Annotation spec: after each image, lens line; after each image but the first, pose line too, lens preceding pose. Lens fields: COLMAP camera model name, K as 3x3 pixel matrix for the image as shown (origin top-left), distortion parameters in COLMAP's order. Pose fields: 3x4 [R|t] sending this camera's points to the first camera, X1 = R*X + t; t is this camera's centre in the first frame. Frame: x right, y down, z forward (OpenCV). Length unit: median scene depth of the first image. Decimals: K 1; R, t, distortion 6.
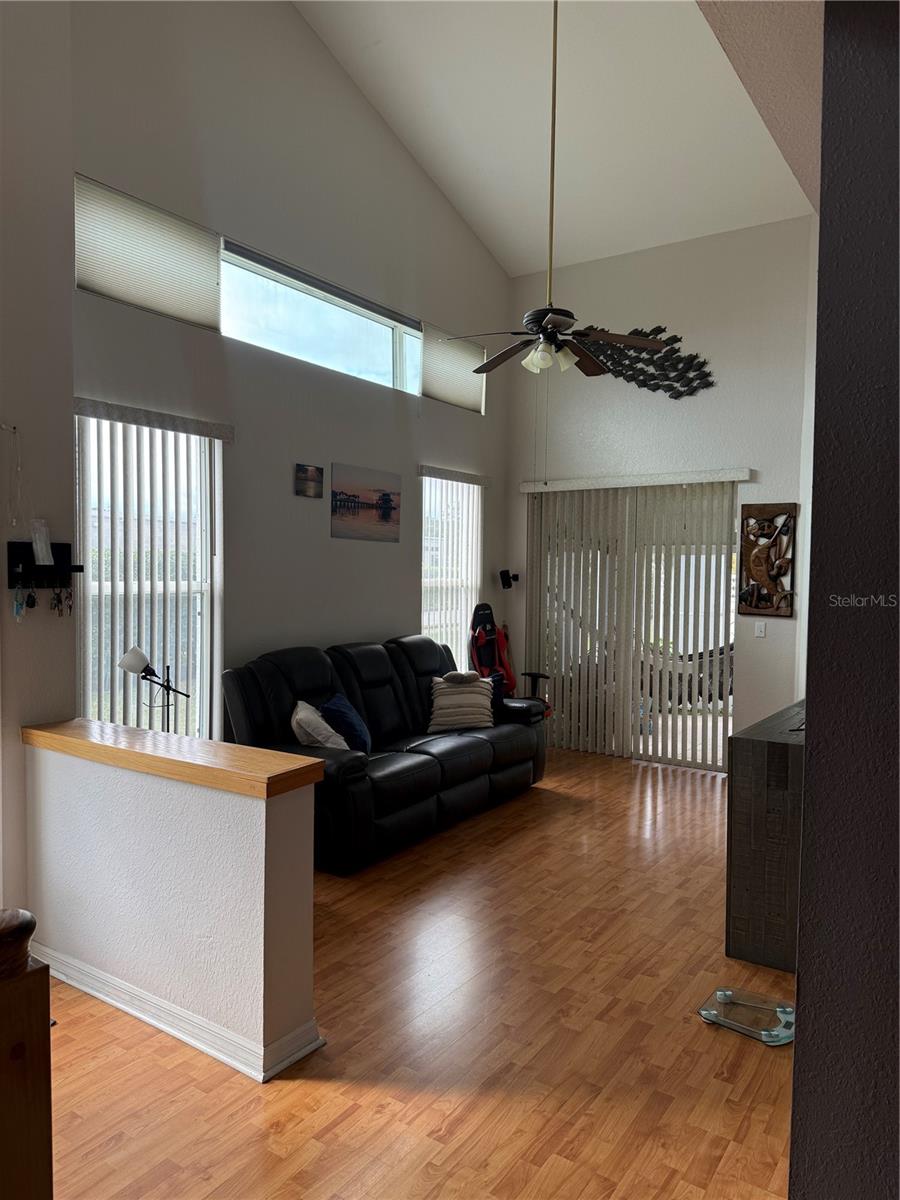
lens RADIAL K [[843.6, 0, 450.0], [0, 843.6, 600.0], [0, 0, 1]] dist [0.023794, -0.032076]
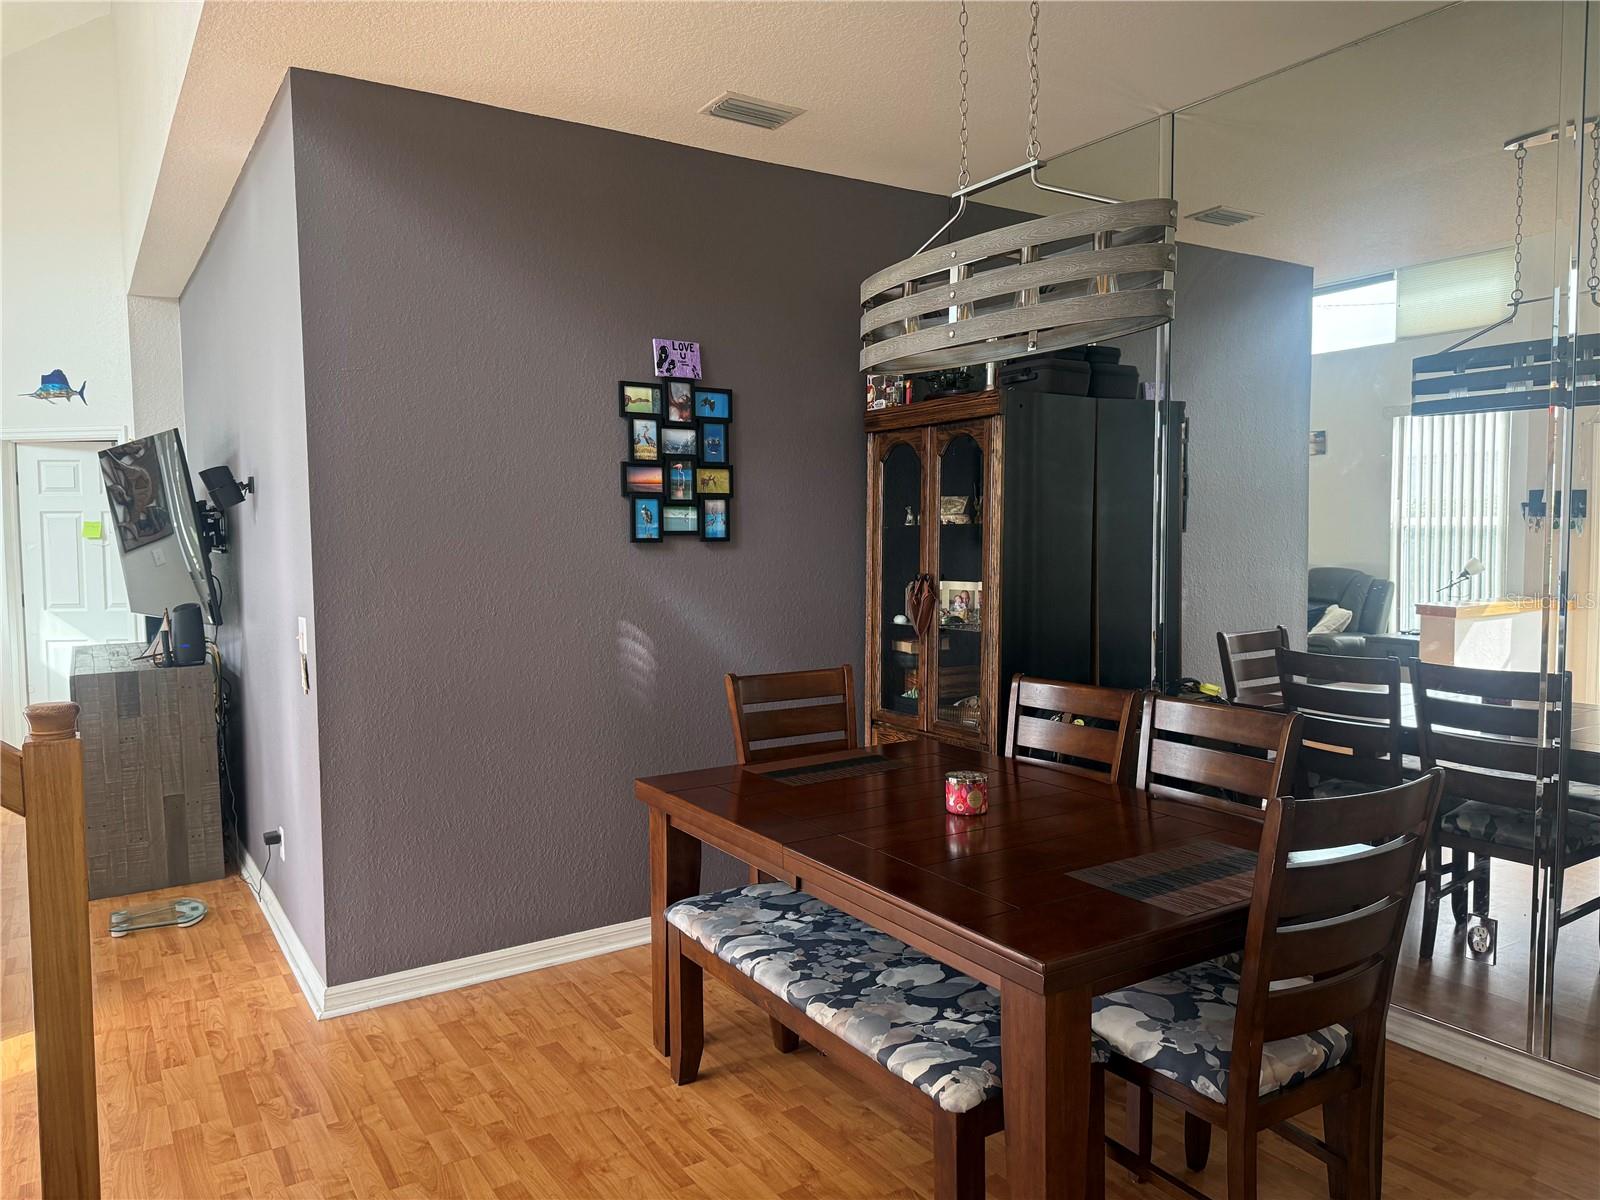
lens RADIAL K [[1124.8, 0, 797.8], [0, 1124.8, 608.8], [0, 0, 1]] dist [0.023794, -0.032076]
pose [[0.387535, -0.077853, 0.918562, -0.373152], [0.052297, 0.996679, 0.062410, 0.034204], [-0.920371, 0.023853, 0.390319, -0.189294]]
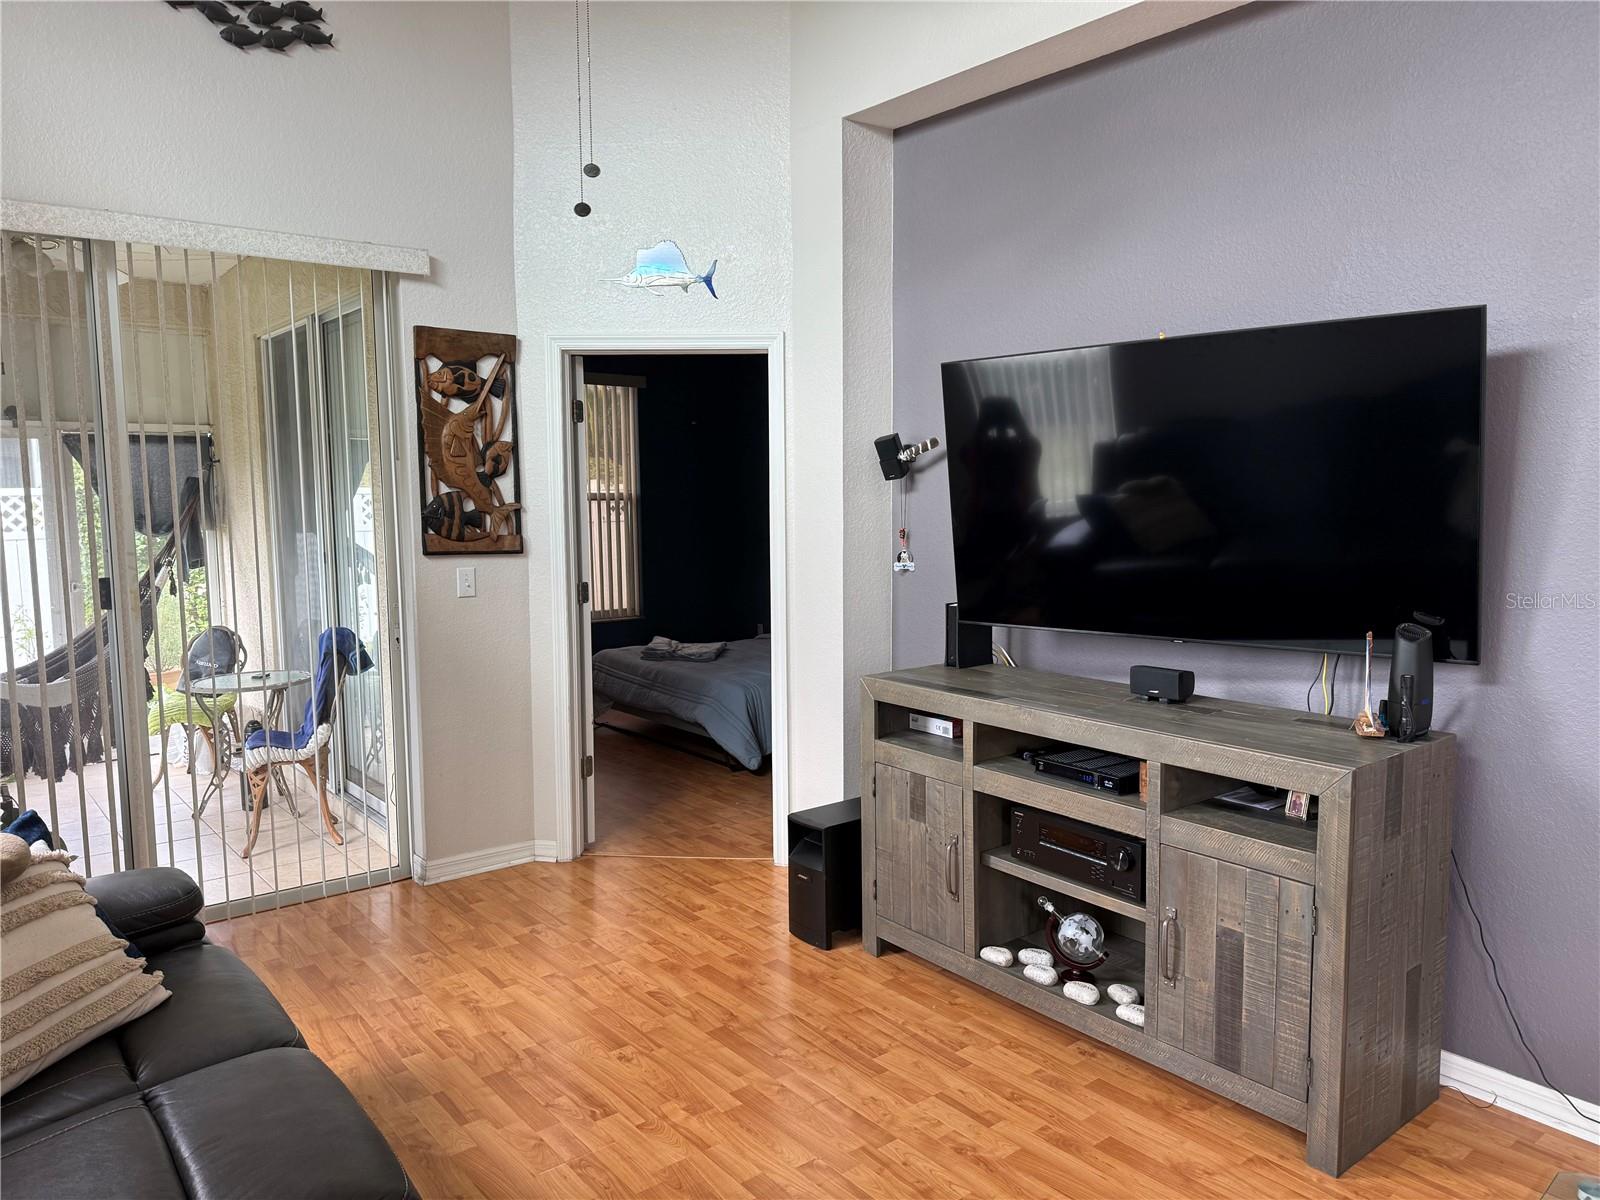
lens RADIAL K [[1124.8, 0, 797.8], [0, 1124.8, 608.8], [0, 0, 1]] dist [0.023794, -0.032076]
pose [[0.287870, -0.116989, 0.950497, -0.288854], [0.042853, 0.993090, 0.109253, -0.019024], [-0.956710, 0.009281, 0.290894, 0.798325]]
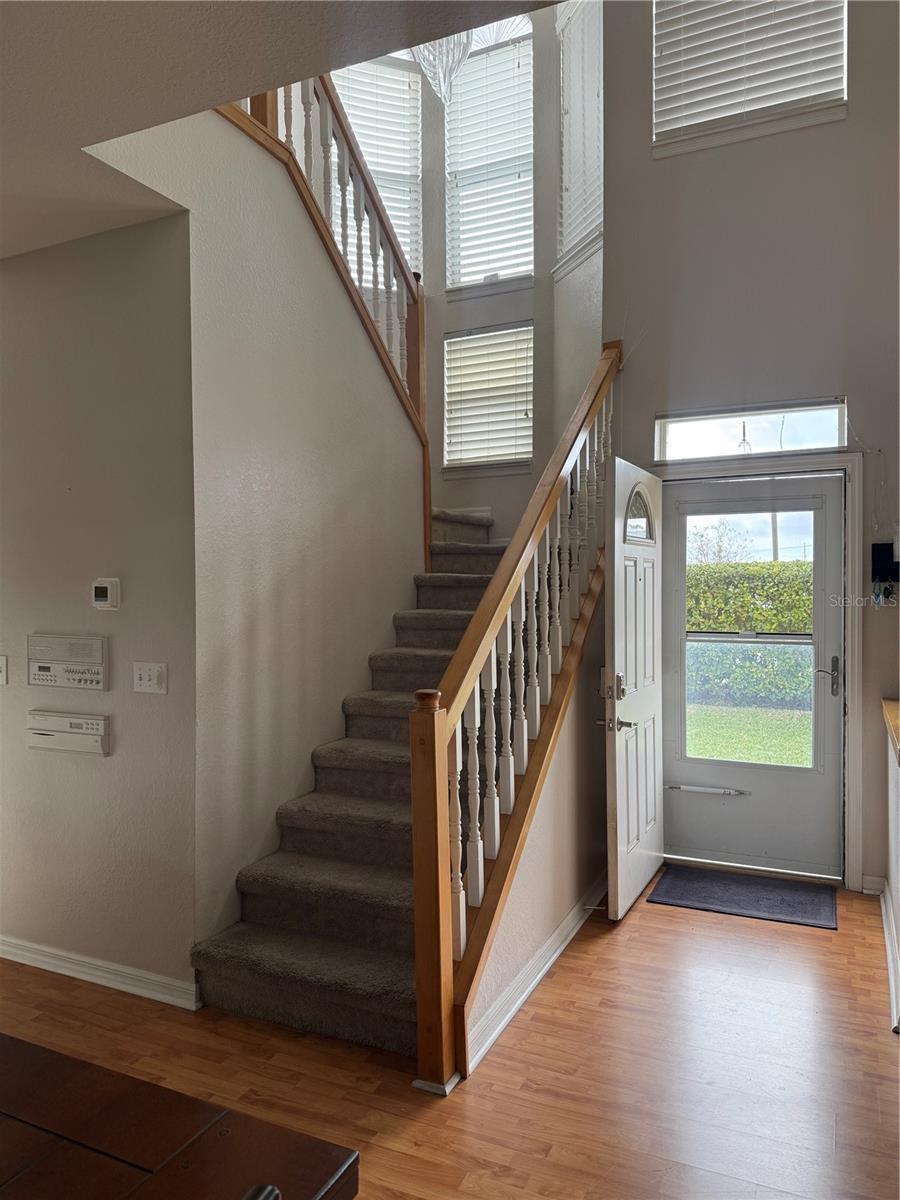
lens RADIAL K [[843.6, 0, 450.0], [0, 843.6, 600.0], [0, 0, 1]] dist [0.023794, -0.032076]
pose [[0.150117, 0.003179, -0.988663, 0.406975], [-0.027976, 0.999608, -0.001034, 0.020659], [0.988272, 0.027814, 0.150148, 0.142743]]
